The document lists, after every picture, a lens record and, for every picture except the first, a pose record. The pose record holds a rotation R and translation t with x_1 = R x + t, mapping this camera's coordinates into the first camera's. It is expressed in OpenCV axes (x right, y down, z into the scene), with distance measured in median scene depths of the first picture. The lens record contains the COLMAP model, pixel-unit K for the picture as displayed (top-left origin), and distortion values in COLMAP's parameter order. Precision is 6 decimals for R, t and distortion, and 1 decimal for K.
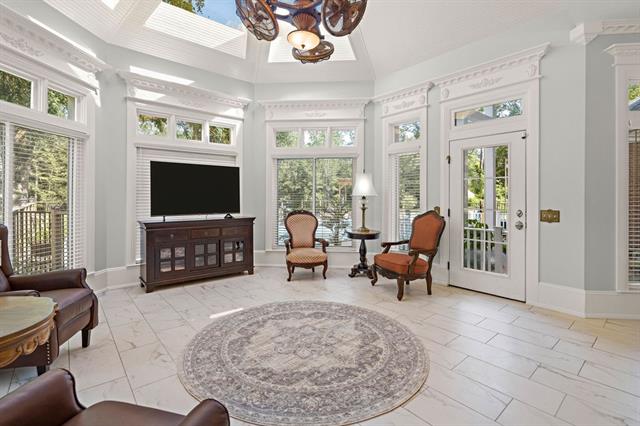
lens RADIAL K [[301.8, 0, 320.3], [0, 301.8, 201.7], [0, 0, 1]] dist [0.000622, 0.000198]
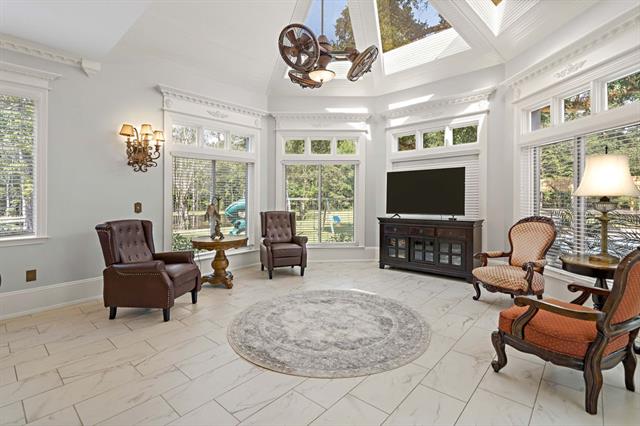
lens RADIAL K [[302.5, 0, 320.4], [0, 302.5, 197.2], [0, 0, 1]] dist [0.001462, 0.000281]
pose [[0.135159, -0.005755, -0.990807, 0.705854], [-0.002978, 0.999976, -0.006214, -0.014259], [0.990819, 0.003791, 0.135139, 0.494119]]
